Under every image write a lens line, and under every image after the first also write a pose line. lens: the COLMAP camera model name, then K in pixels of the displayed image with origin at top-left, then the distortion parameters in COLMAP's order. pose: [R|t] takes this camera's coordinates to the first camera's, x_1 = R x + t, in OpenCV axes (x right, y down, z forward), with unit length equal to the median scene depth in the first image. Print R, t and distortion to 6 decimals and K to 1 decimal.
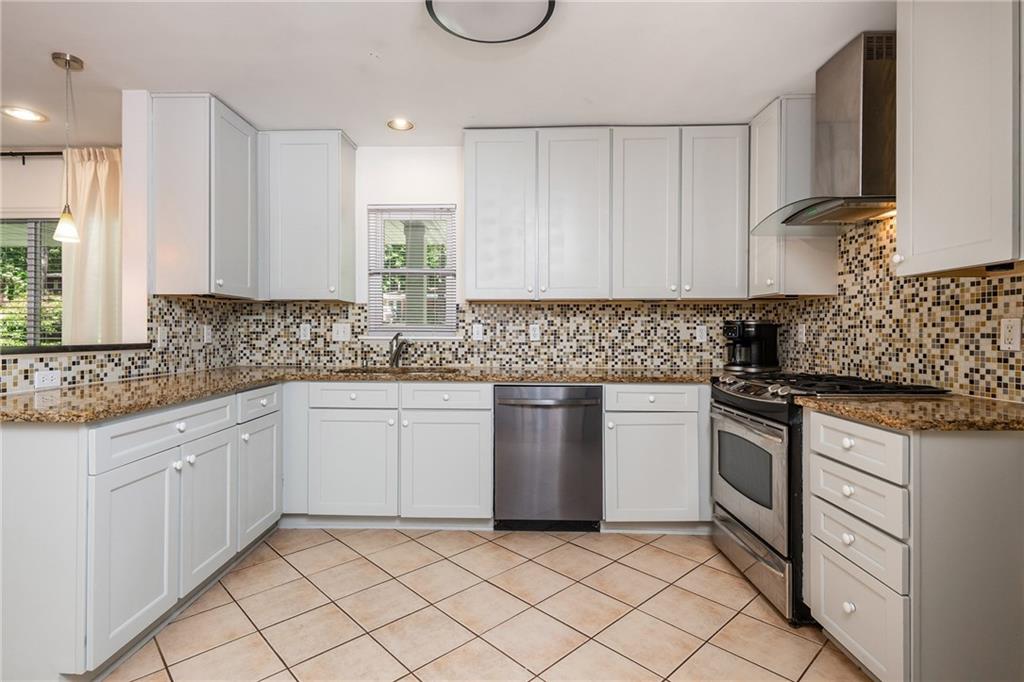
lens RADIAL K [[483.7, 0, 513.7], [0, 483.7, 336.0], [0, 0, 1]] dist [0.019127, -0.005526]
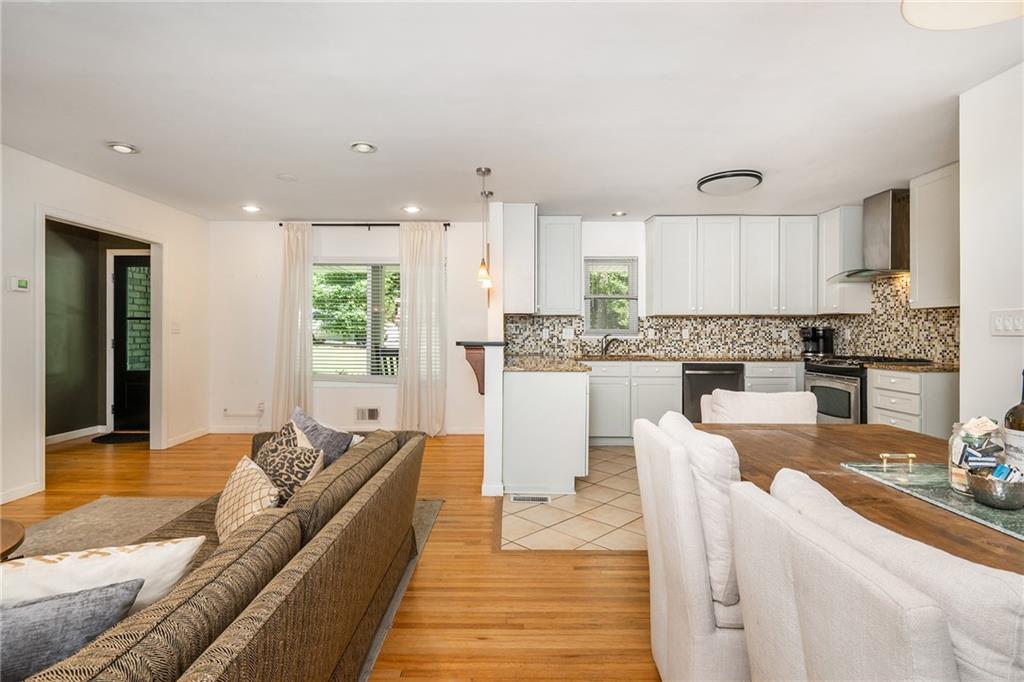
lens RADIAL K [[483.7, 0, 516.9], [0, 483.7, 331.3], [0, 0, 1]] dist [0.019127, -0.005526]
pose [[0.999023, -0.001044, 0.044179, -0.629429], [0.001526, 0.999940, -0.010879, 0.001226], [-0.044165, 0.010936, 0.998964, -0.652859]]
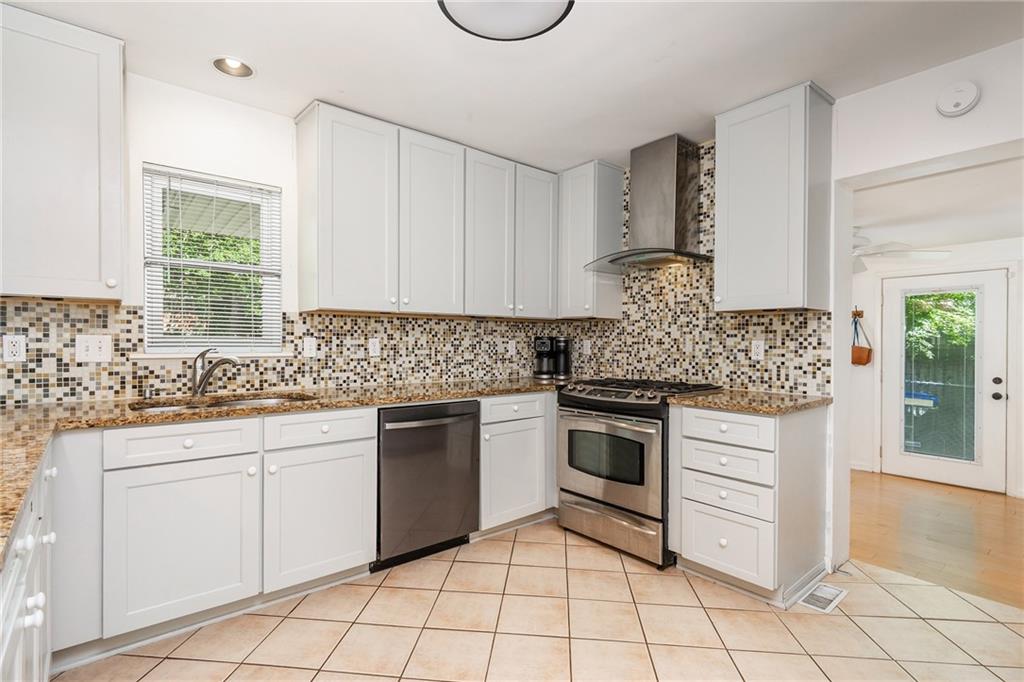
lens RADIAL K [[483.7, 0, 495.1], [0, 483.7, 345.1], [0, 0, 1]] dist [0.019127, -0.005526]
pose [[0.771925, -0.003485, 0.635704, -0.374109], [0.001610, 0.999992, 0.003528, -0.014422], [-0.635712, -0.001700, 0.771925, 0.159659]]
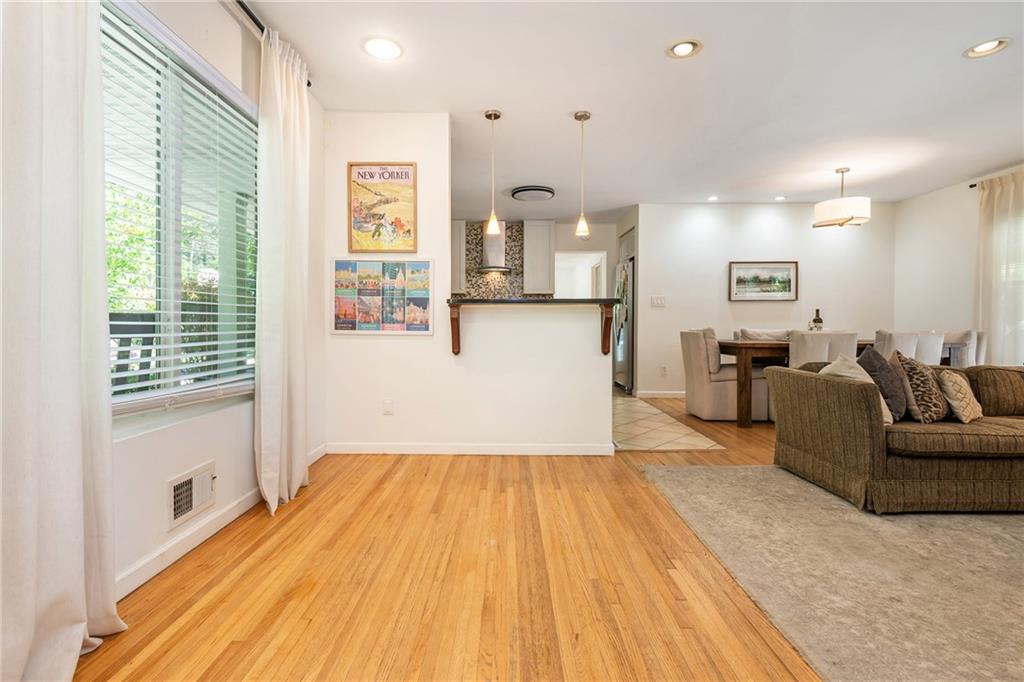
lens RADIAL K [[483.7, 0, 513.1], [0, 483.7, 321.2], [0, 0, 1]] dist [0.019127, -0.005526]
pose [[-0.032590, 0.005079, 0.999456, -1.718399], [0.006429, 0.999967, -0.004872, 0.064134], [-0.999448, 0.006267, -0.032622, 0.680807]]
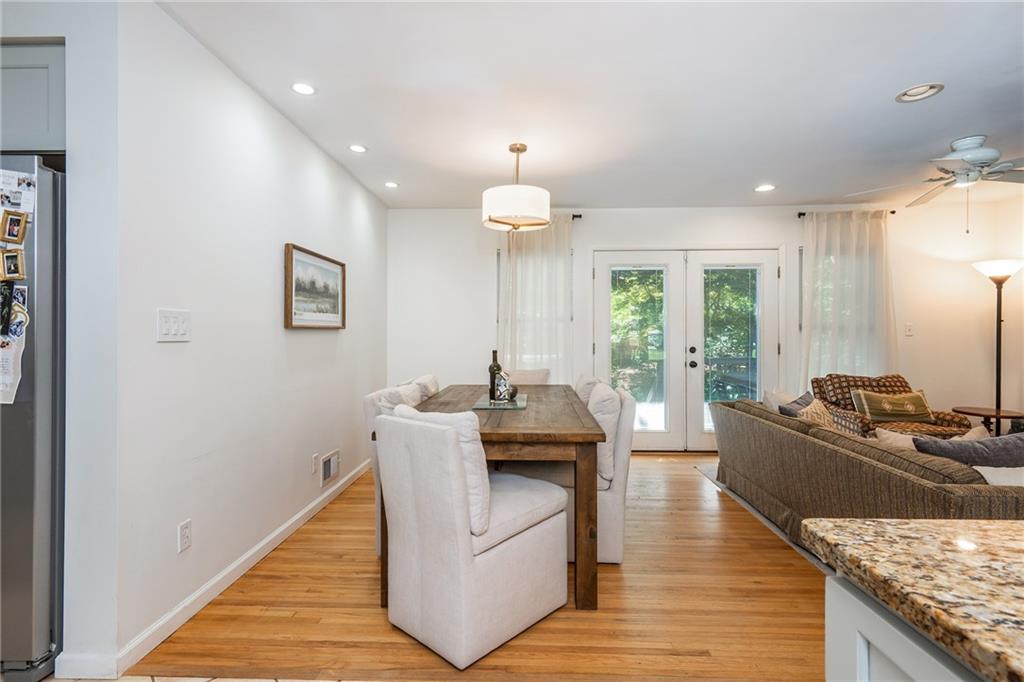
lens RADIAL K [[483.7, 0, 507.9], [0, 483.7, 335.1], [0, 0, 1]] dist [0.019127, -0.005526]
pose [[-0.999973, -0.002007, 0.007044, -0.256325], [-0.001949, 0.999965, 0.008184, -0.012872], [-0.007060, 0.008170, -0.999942, 0.651101]]
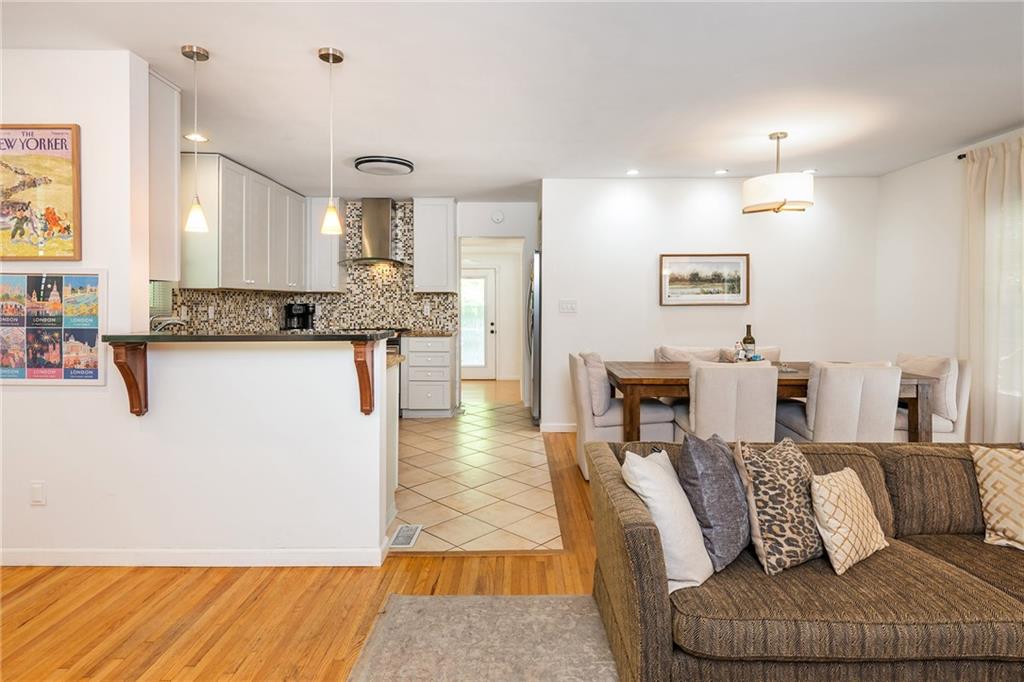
lens RADIAL K [[535.7, 0, 522.7], [0, 535.7, 302.2], [0, 0, 1]] dist [0.017208, -0.005562]
pose [[-0.026633, 0.000472, 0.999645, -1.448612], [0.006061, 0.999982, -0.000311, -0.029692], [-0.999627, 0.006051, -0.026636, 0.229323]]
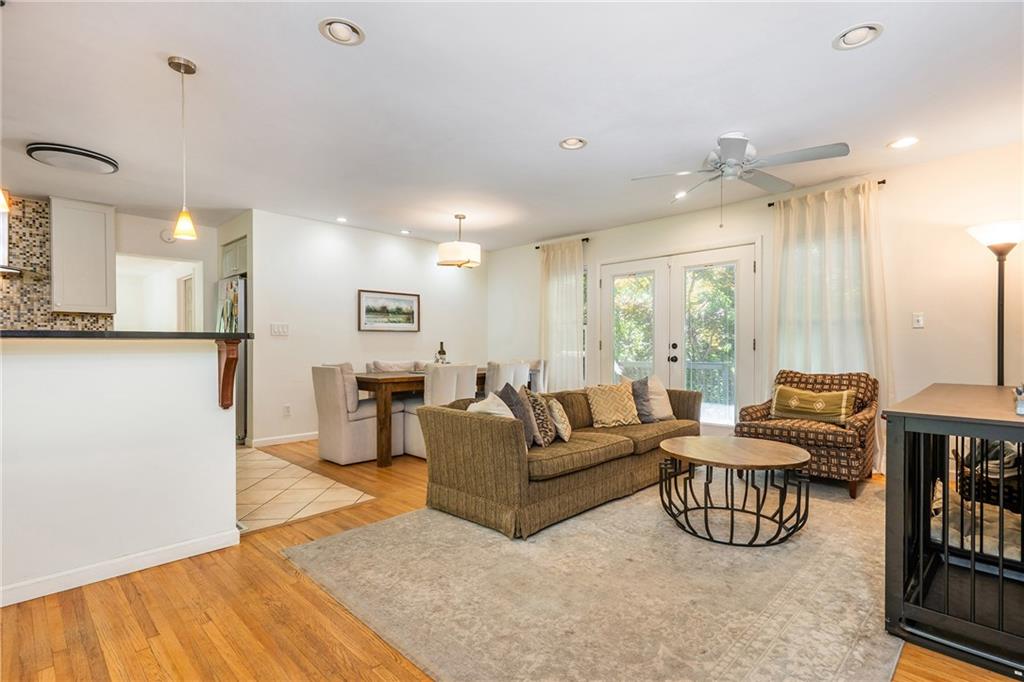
lens RADIAL K [[483.7, 0, 530.7], [0, 483.7, 351.2], [0, 0, 1]] dist [0.019127, -0.005526]
pose [[-0.744673, -0.008526, 0.667375, -1.543098], [0.005153, 0.999815, 0.018523, 0.028446], [-0.667410, 0.017232, -0.744491, 0.696594]]
